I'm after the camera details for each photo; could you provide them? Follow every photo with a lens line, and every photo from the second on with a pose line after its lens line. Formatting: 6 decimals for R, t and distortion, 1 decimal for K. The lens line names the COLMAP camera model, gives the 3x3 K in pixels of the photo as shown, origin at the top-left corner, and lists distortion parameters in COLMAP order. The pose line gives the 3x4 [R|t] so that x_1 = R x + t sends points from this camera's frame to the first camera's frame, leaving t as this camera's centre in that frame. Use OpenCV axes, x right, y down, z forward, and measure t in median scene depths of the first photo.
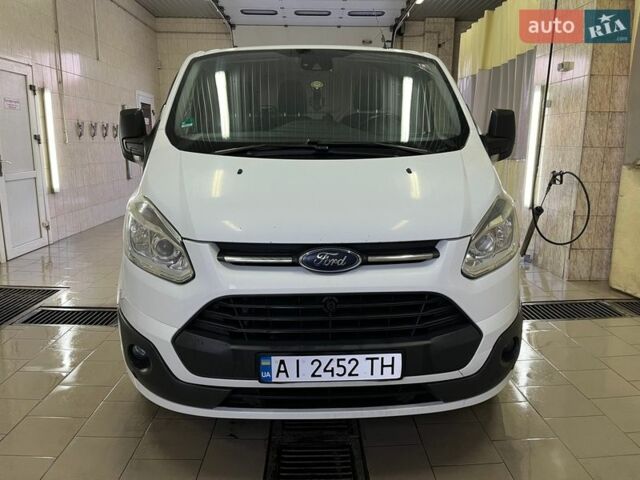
lens RADIAL K [[479.2, 0, 320.0], [0, 479.2, 240.0], [0, 0, 1]] dist [0.019656, -0.006734]
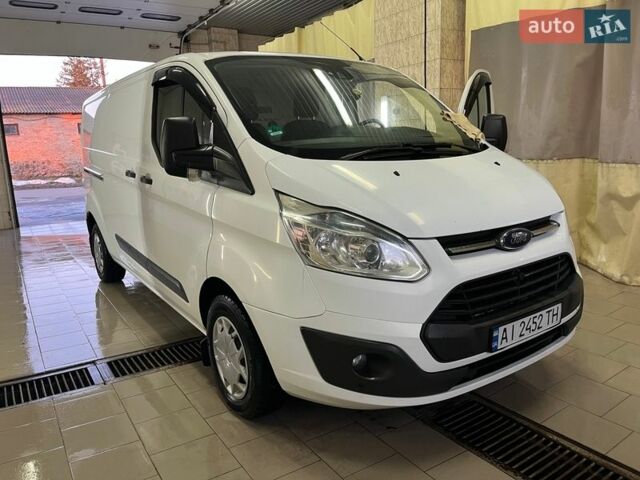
lens RADIAL K [[478.1, 0, 318.8], [0, 478.1, 245.3], [0, 0, 1]] dist [0.023333, -0.004941]
pose [[0.849330, -0.142969, 0.508133, -1.010507], [0.145918, 0.988702, 0.034285, -0.054616], [-0.507294, 0.045026, 0.860596, 0.211840]]
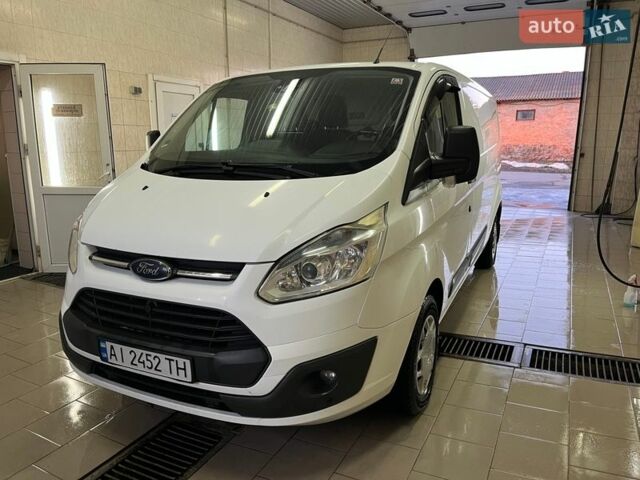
lens RADIAL K [[478.1, 0, 318.8], [0, 478.1, 245.3], [0, 0, 1]] dist [0.023333, -0.004941]
pose [[0.885167, 0.096428, -0.455171, 0.908162], [-0.089369, 0.995309, 0.037062, -0.096237], [0.456610, 0.007873, 0.889632, 0.143796]]
